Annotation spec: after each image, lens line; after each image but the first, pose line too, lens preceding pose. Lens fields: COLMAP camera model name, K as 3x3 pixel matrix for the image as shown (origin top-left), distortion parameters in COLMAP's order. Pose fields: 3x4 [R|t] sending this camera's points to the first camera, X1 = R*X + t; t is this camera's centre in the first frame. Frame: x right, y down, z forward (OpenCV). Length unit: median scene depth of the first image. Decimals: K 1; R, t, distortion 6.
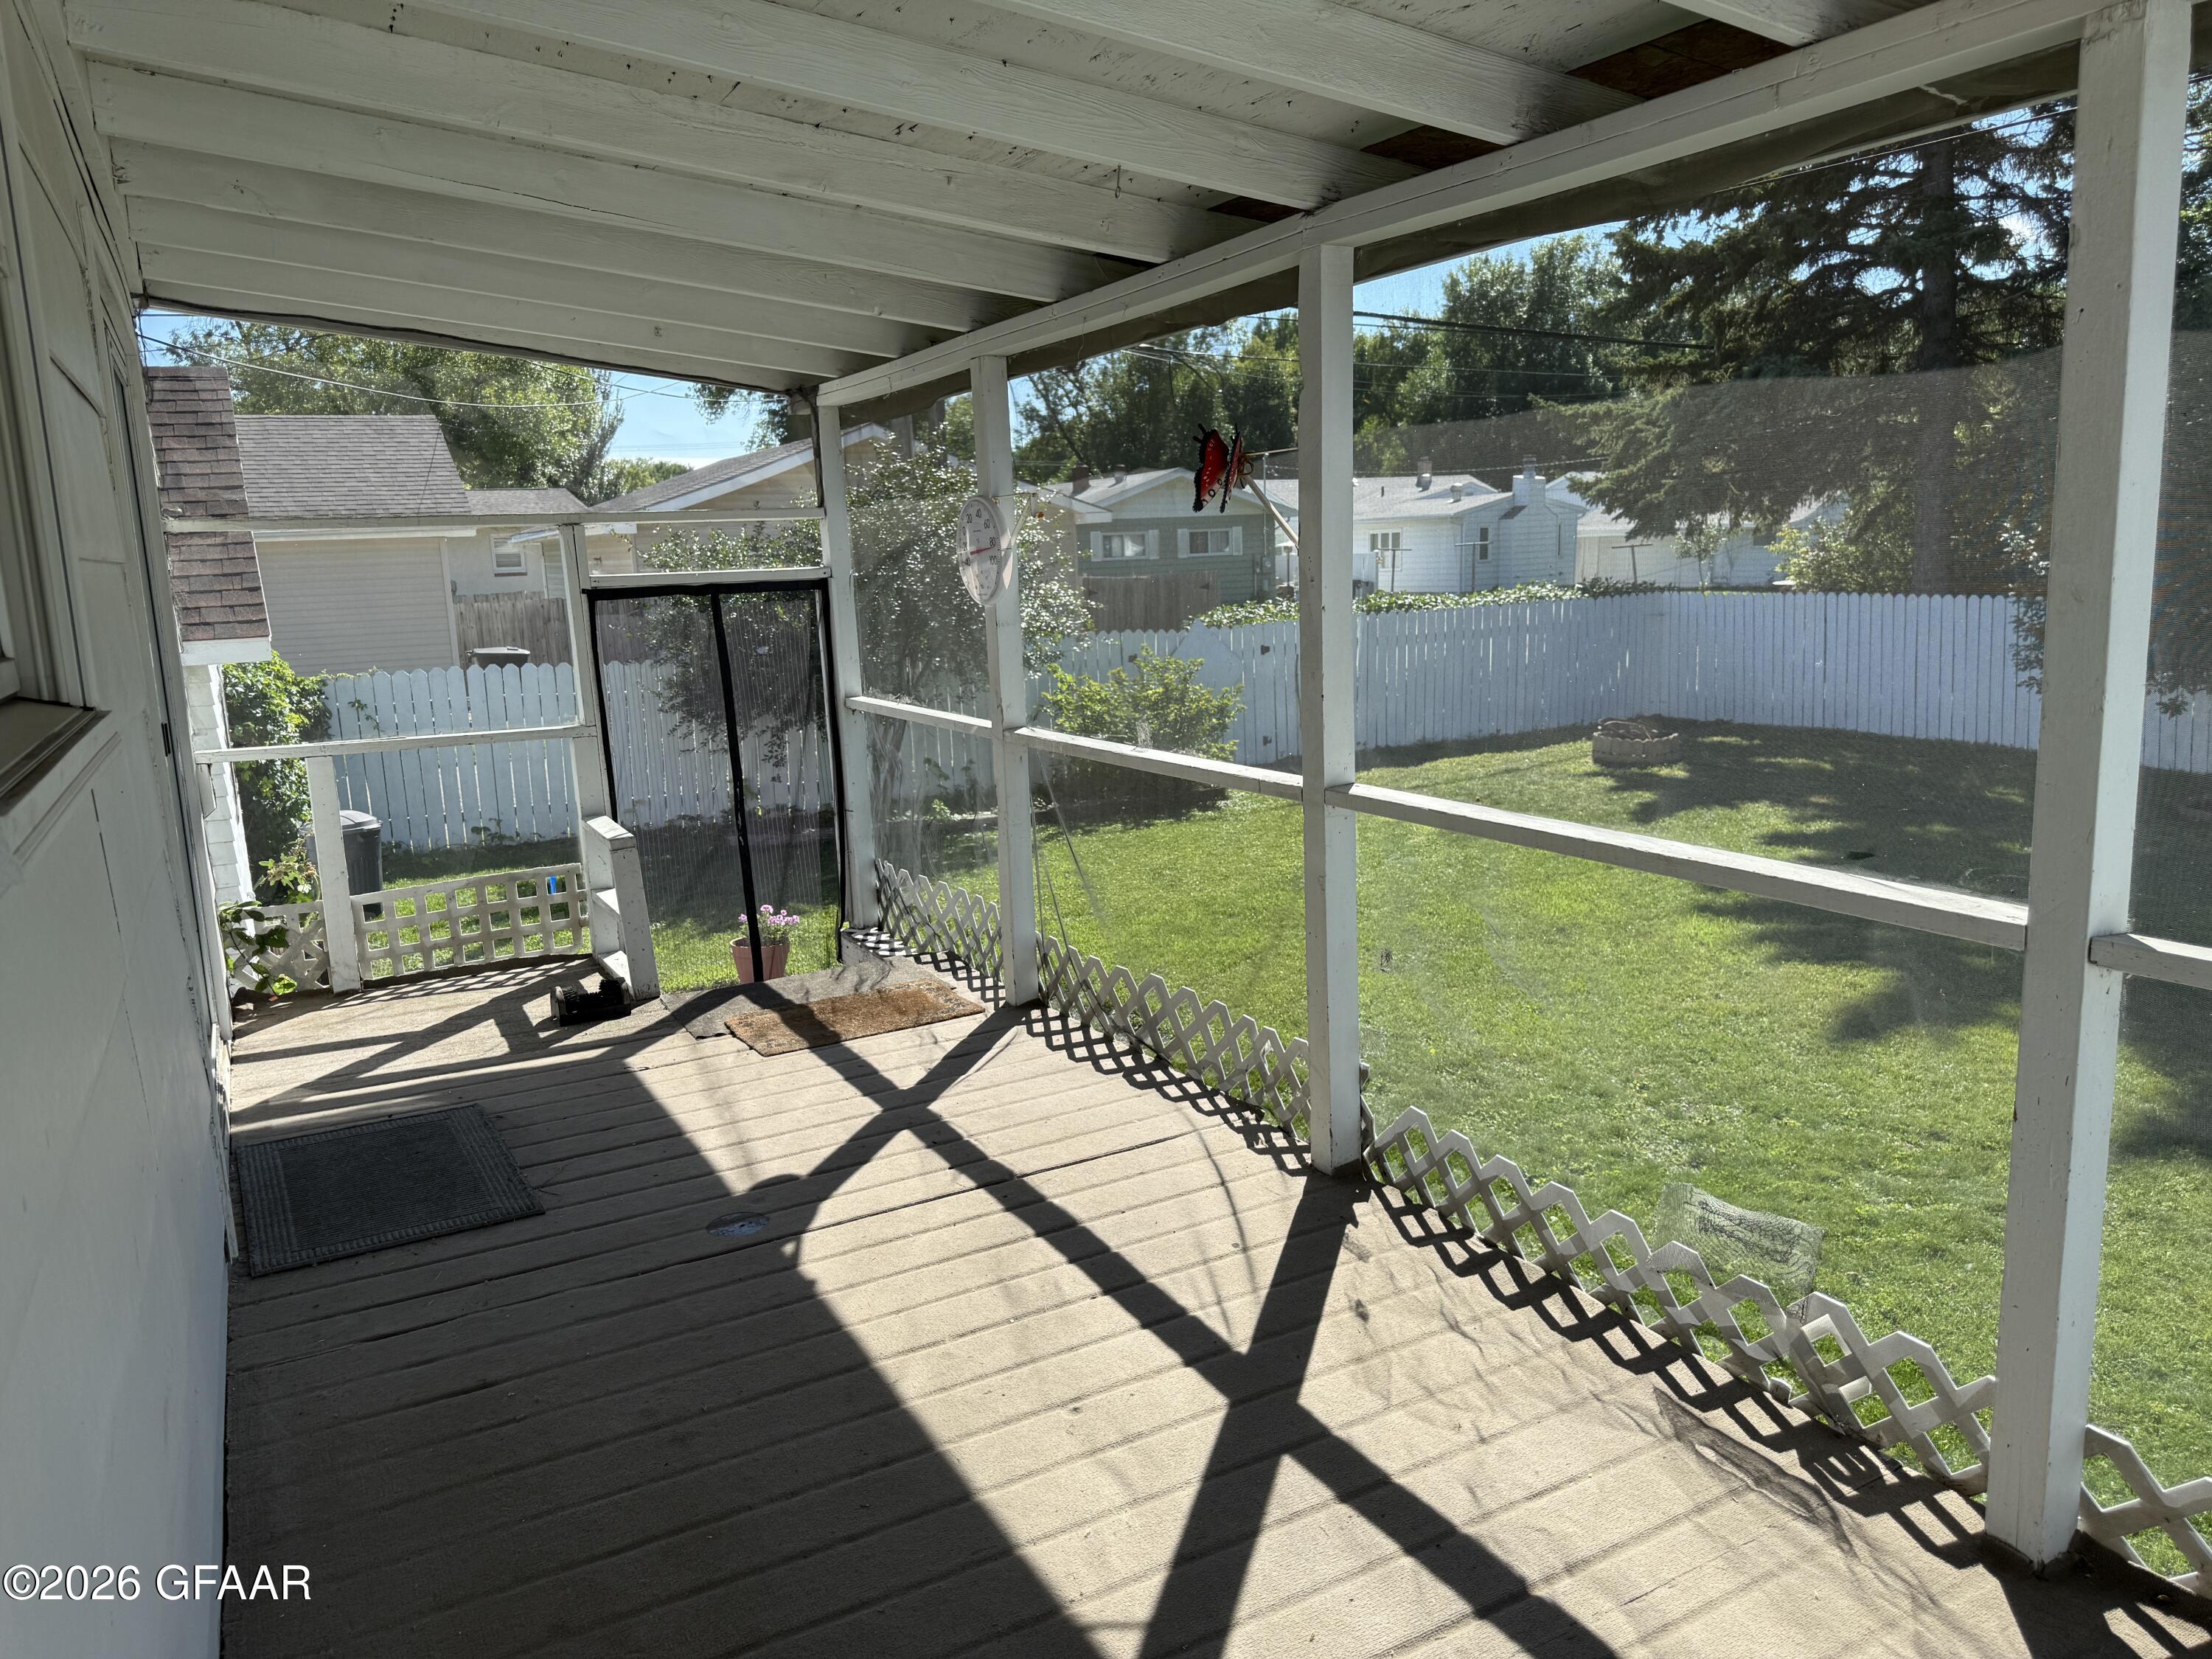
lens RADIAL K [[1563.1, 0, 1082.7], [0, 1563.1, 822.5], [0, 0, 1]] dist [0.071599, -0.098277]
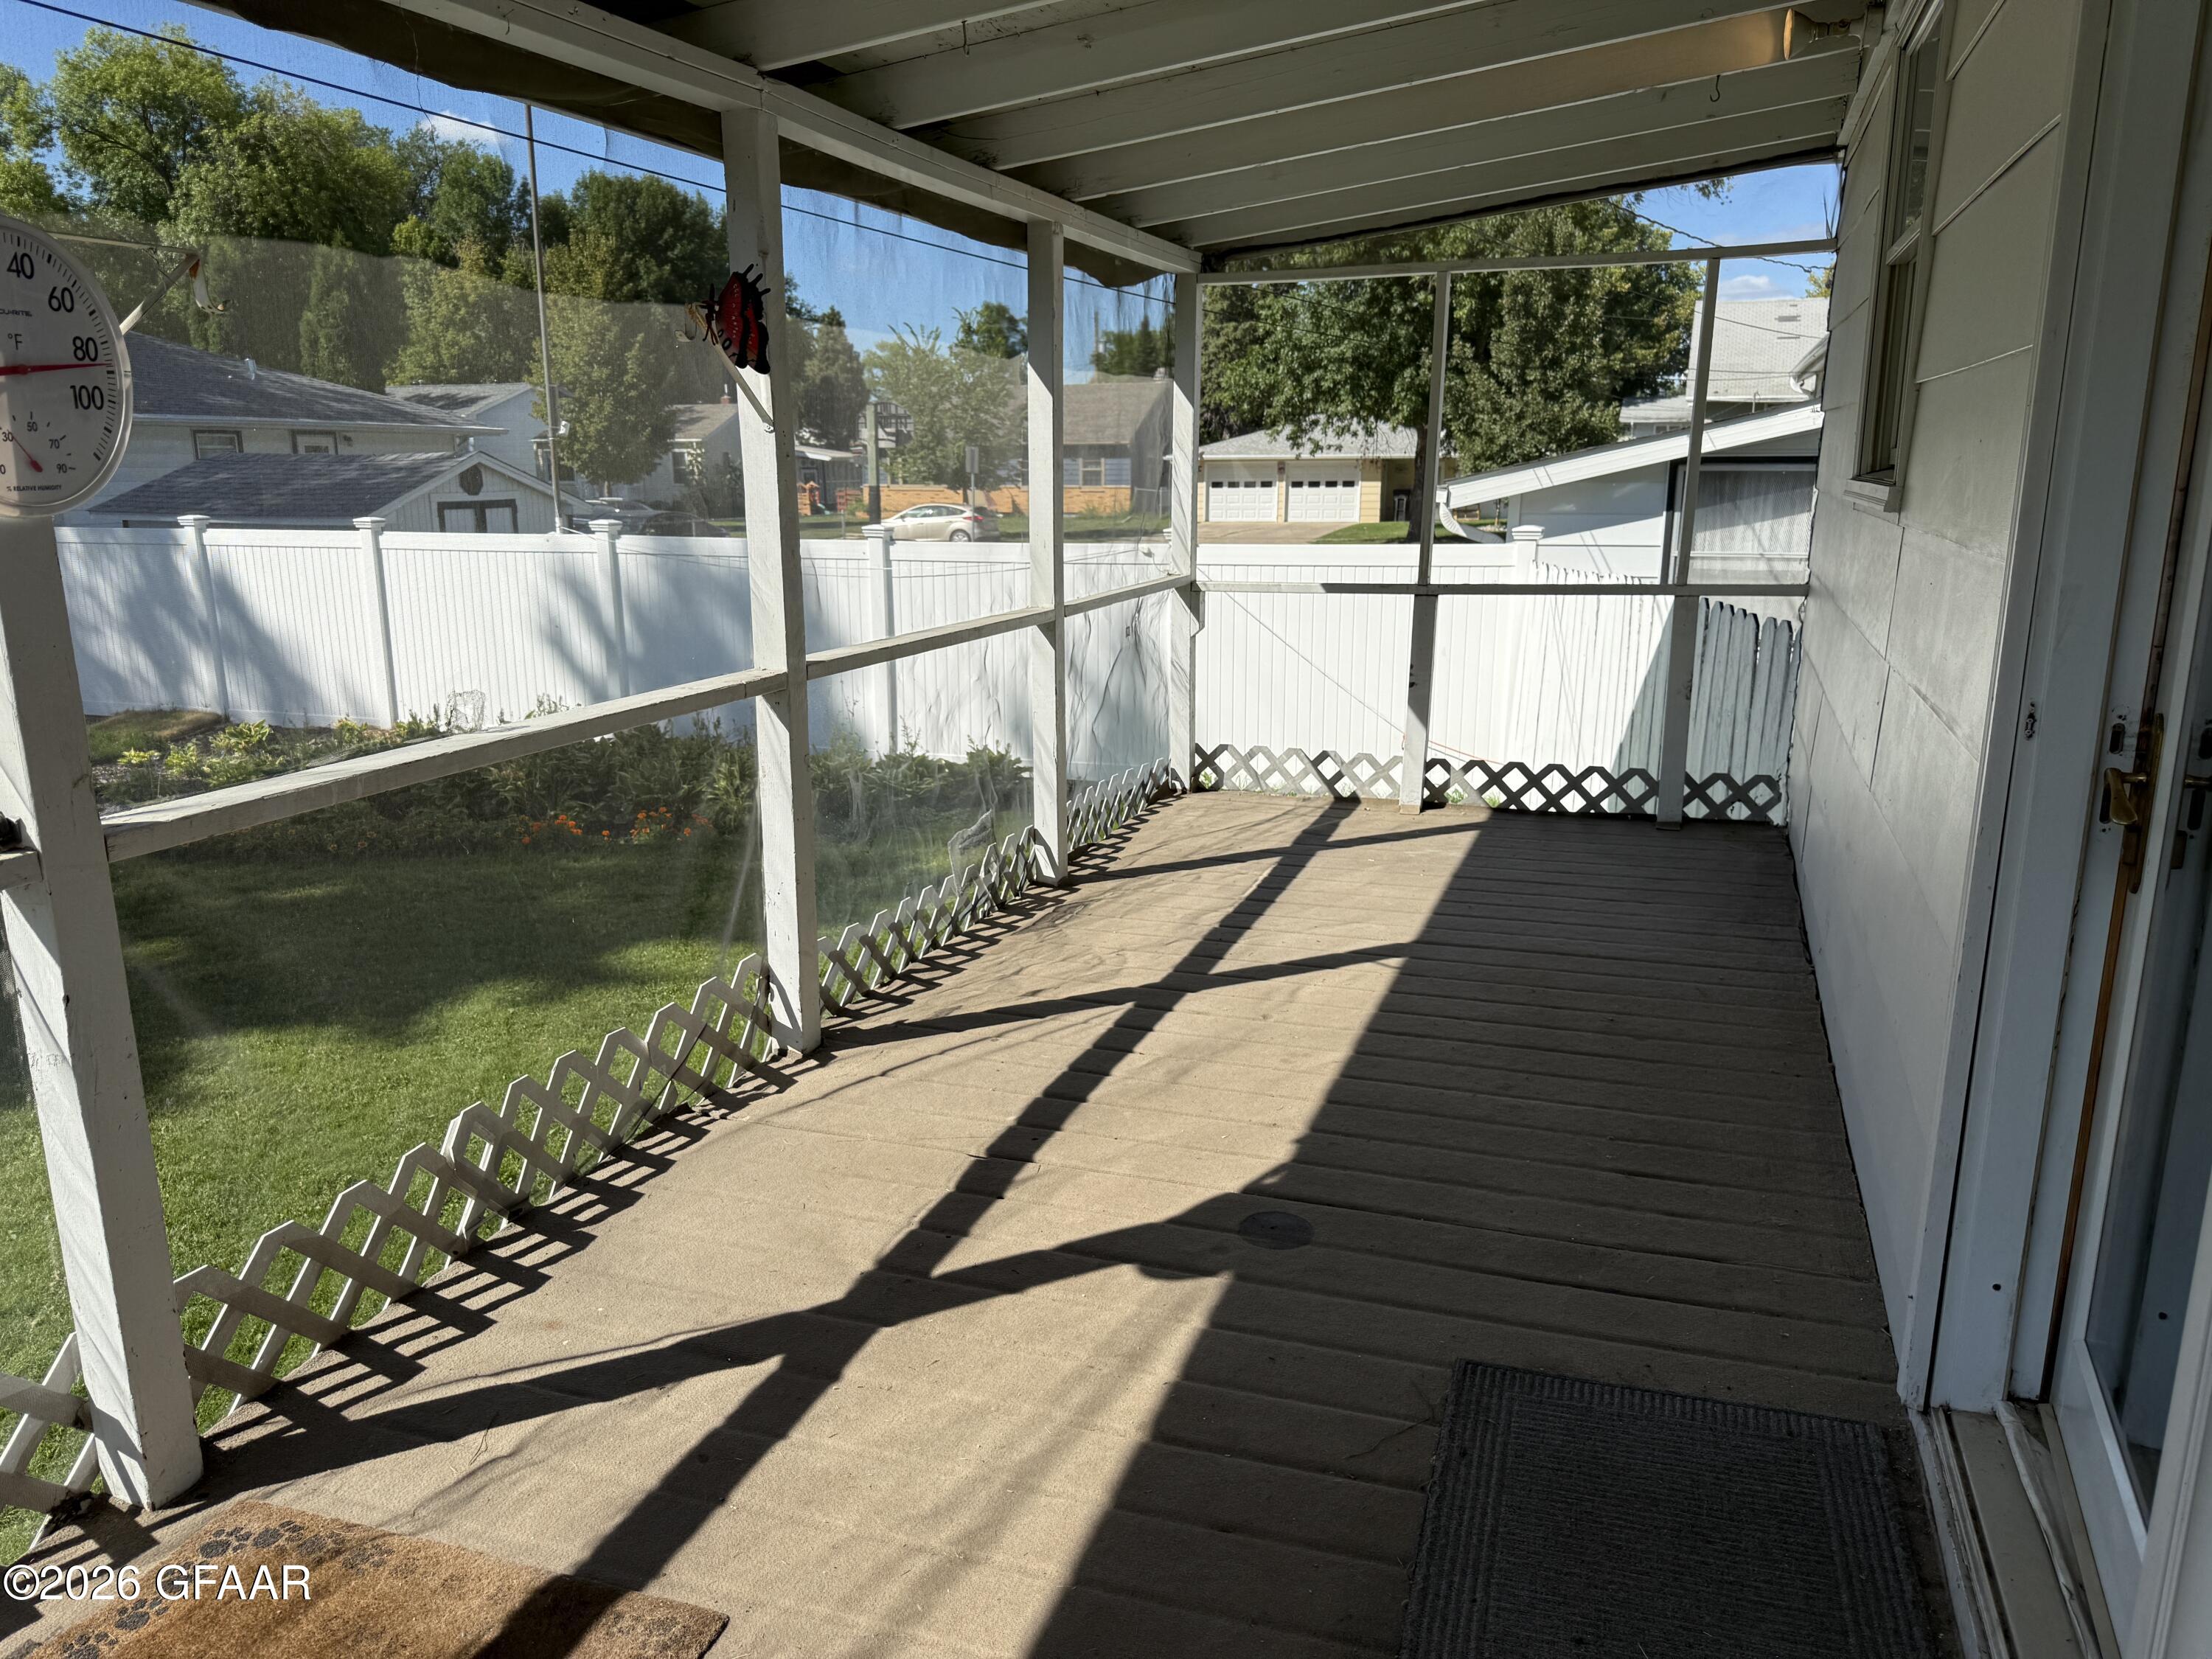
lens RADIAL K [[1563.1, 0, 1098.1], [0, 1563.1, 840.7], [0, 0, 1]] dist [0.071599, -0.098277]
pose [[-0.676944, -0.129960, 0.724471, -0.673689], [0.156513, 0.936361, 0.314216, -0.190874], [-0.719202, 0.326096, -0.613523, 1.406535]]
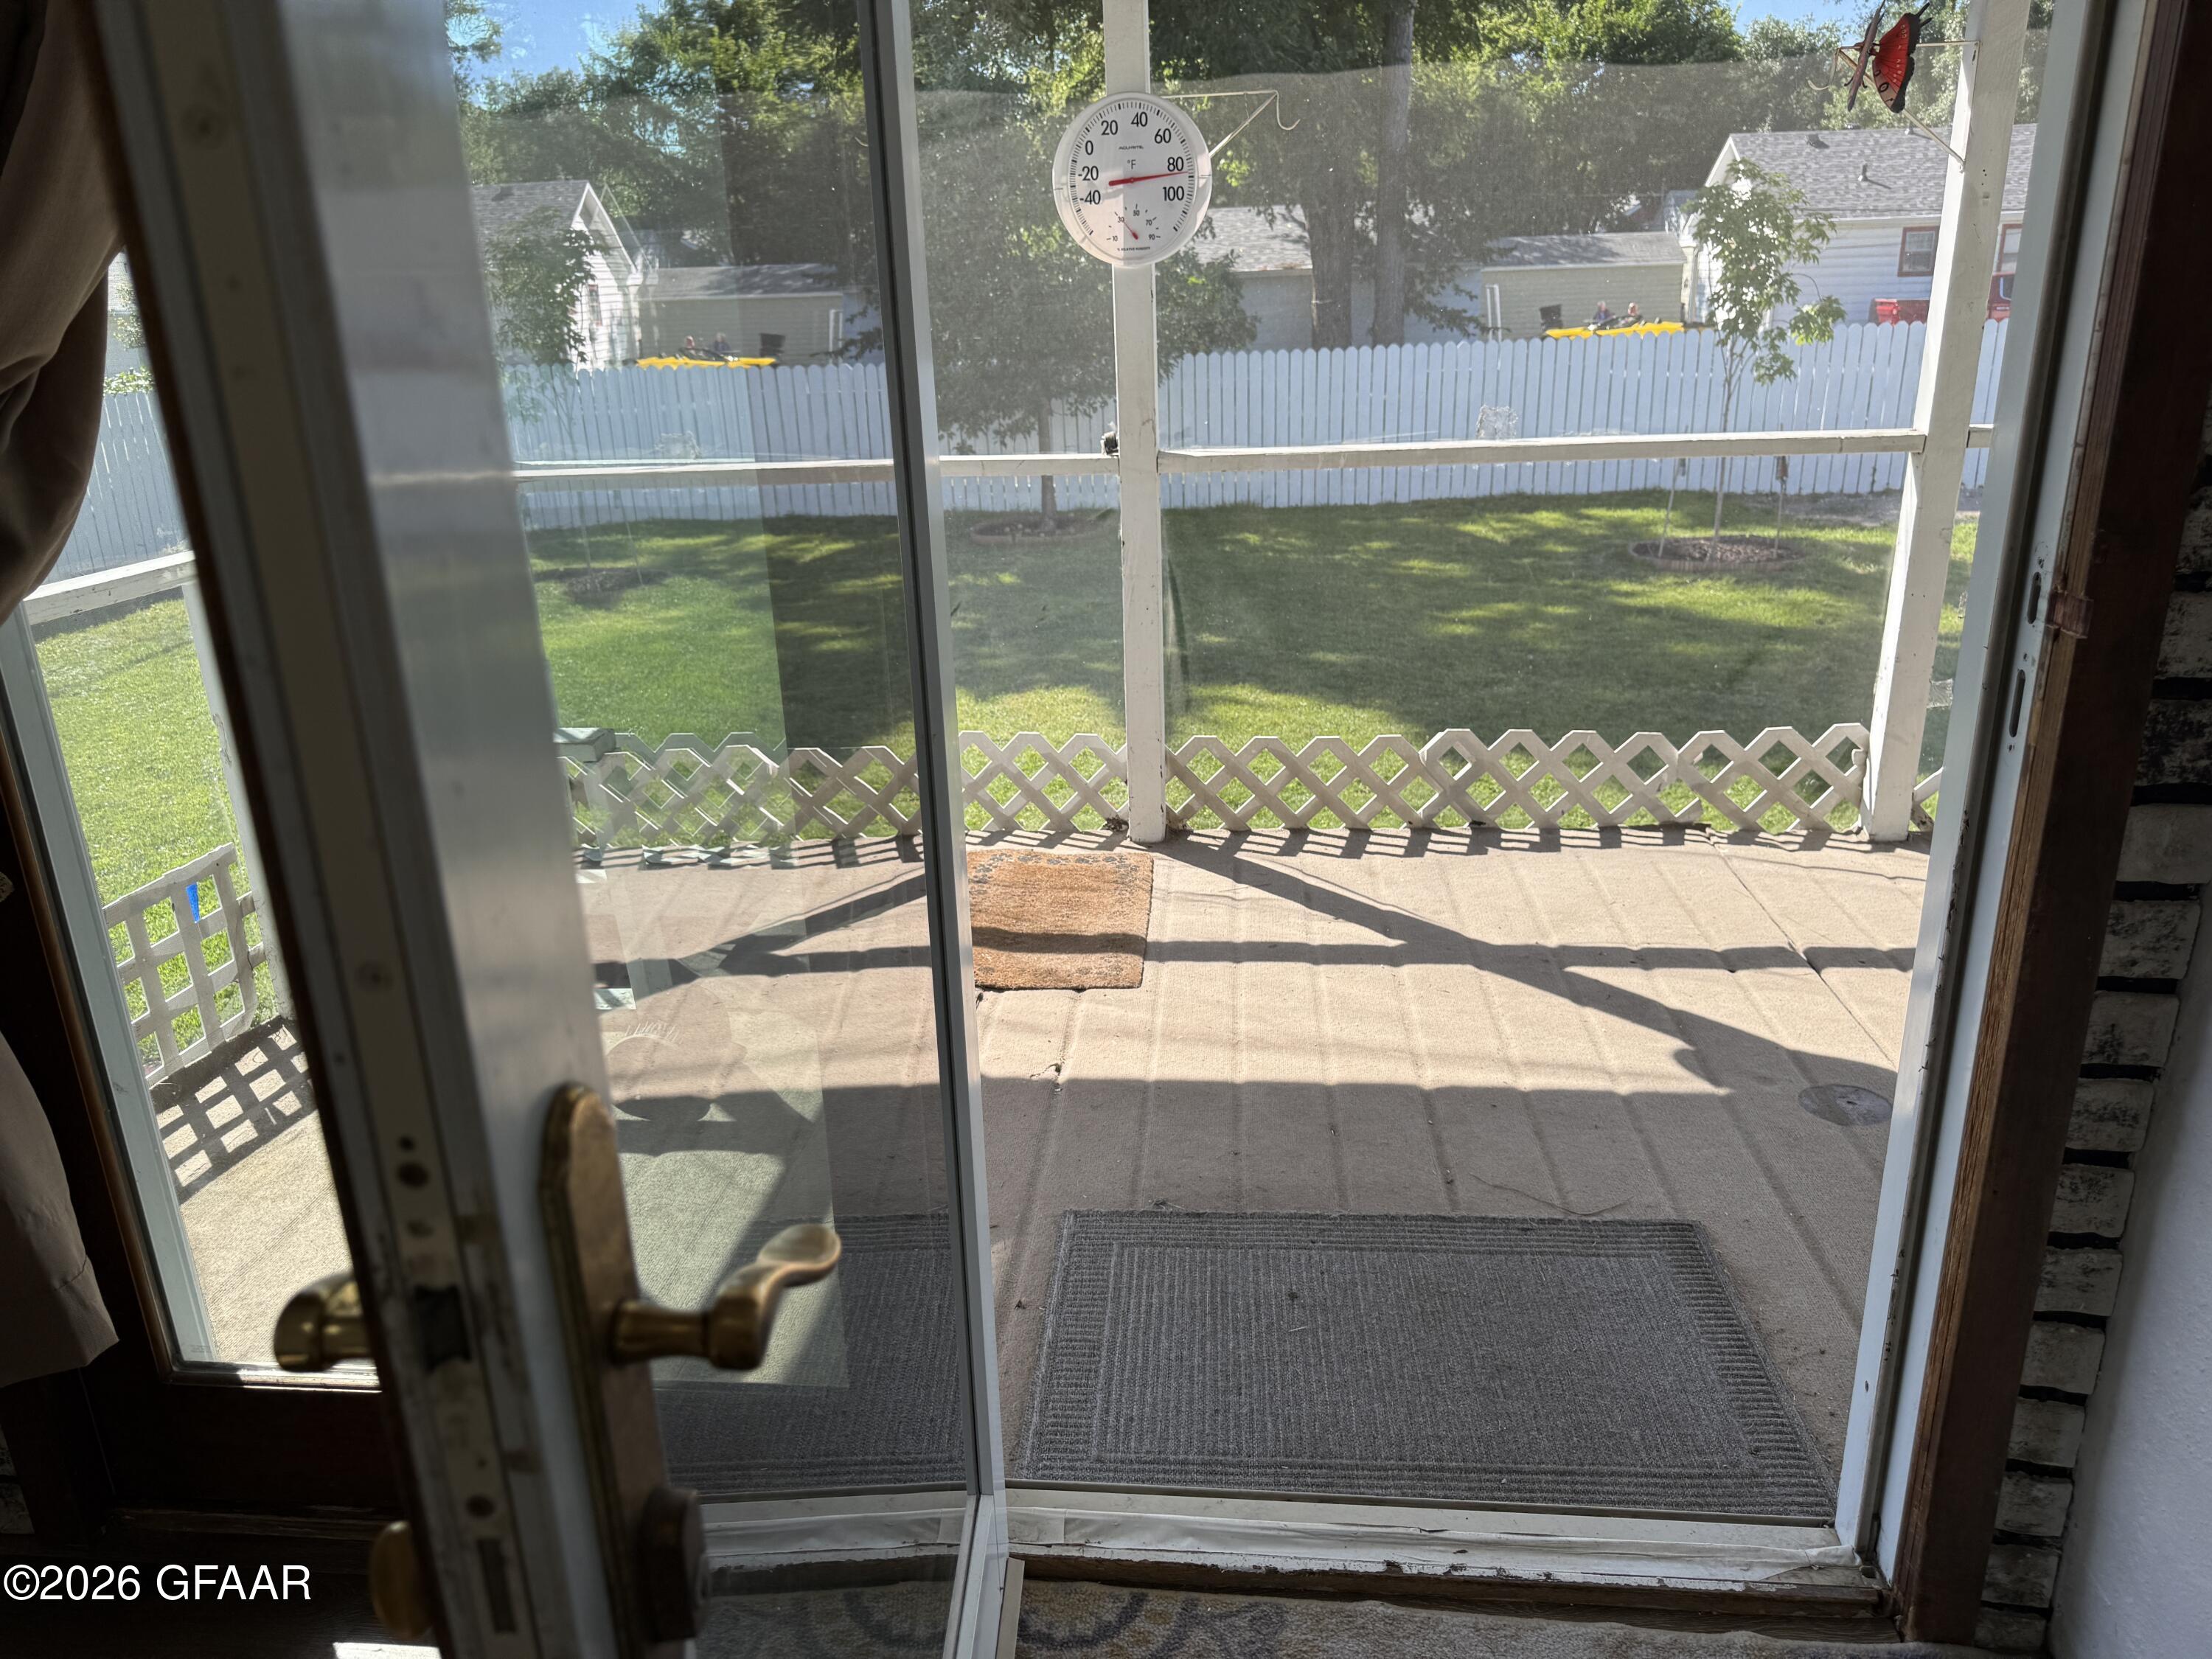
lens RADIAL K [[1563.1, 0, 1105.2], [0, 1563.1, 844.9], [0, 0, 1]] dist [0.071599, -0.098277]
pose [[0.556610, -0.253620, 0.791115, -0.880363], [0.148081, 0.967301, 0.205916, -0.051207], [-0.817470, 0.002535, 0.575965, 0.809530]]
